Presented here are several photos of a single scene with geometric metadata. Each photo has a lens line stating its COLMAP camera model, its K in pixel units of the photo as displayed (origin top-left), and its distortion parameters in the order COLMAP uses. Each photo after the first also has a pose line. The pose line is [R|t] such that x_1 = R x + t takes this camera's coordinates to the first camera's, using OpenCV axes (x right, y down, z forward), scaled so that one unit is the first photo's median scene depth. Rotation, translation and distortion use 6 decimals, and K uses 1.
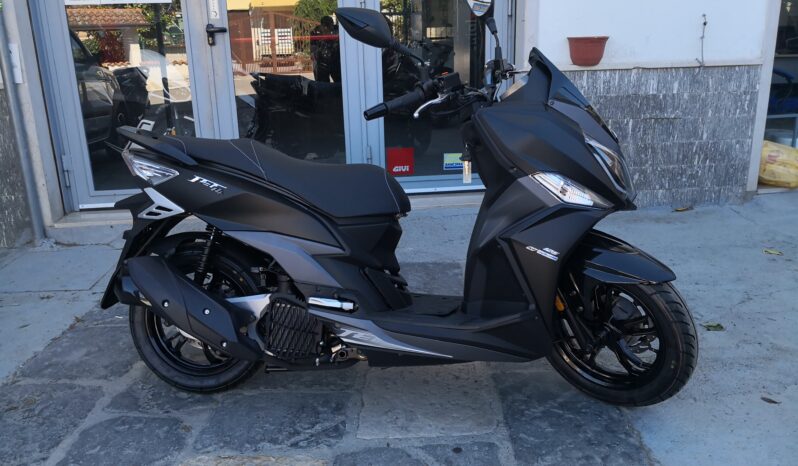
lens RADIAL K [[654.1, 0, 399.2], [0, 654.1, 232.6], [0, 0, 1]] dist [0.033559, -0.063436]
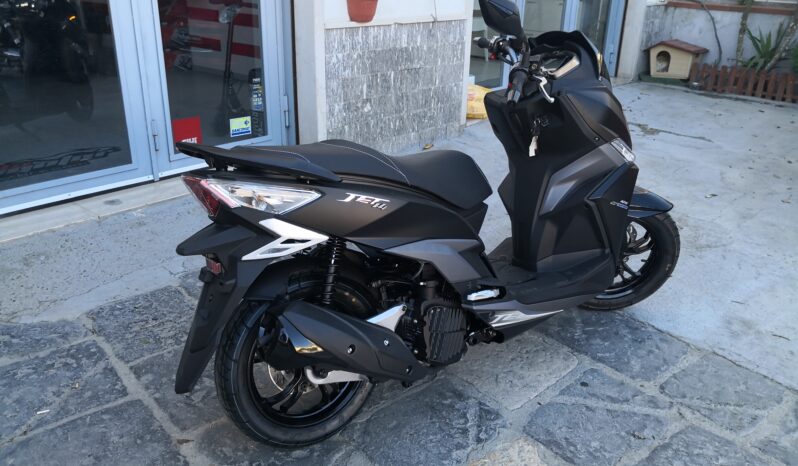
lens RADIAL K [[654.1, 0, 407.5], [0, 654.1, 238.2], [0, 0, 1]] dist [0.033559, -0.063436]
pose [[0.731043, -0.222497, 0.645036, -0.448748], [0.151456, 0.974671, 0.164550, -0.087470], [-0.665310, -0.022598, 0.746225, 0.181313]]
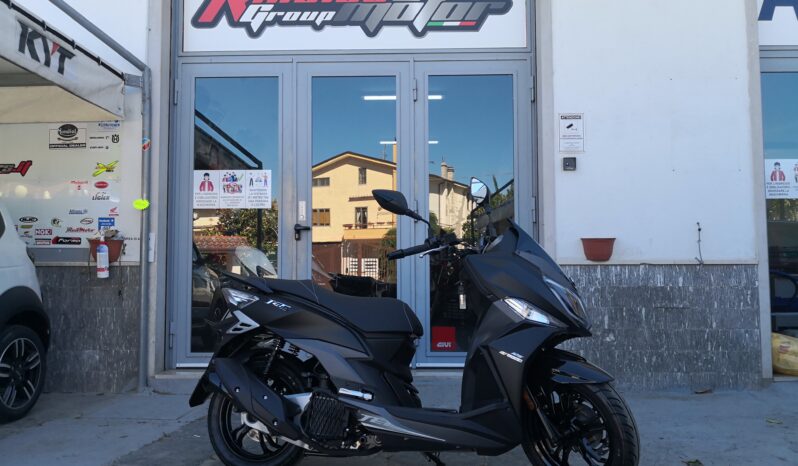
lens RADIAL K [[654.1, 0, 398.9], [0, 654.1, 226.7], [0, 0, 1]] dist [0.033559, -0.063436]
pose [[0.991744, 0.013258, -0.127550, 0.081666], [-0.057218, 0.935889, -0.347617, 0.136017], [0.114764, 0.352045, 0.928921, -0.193533]]
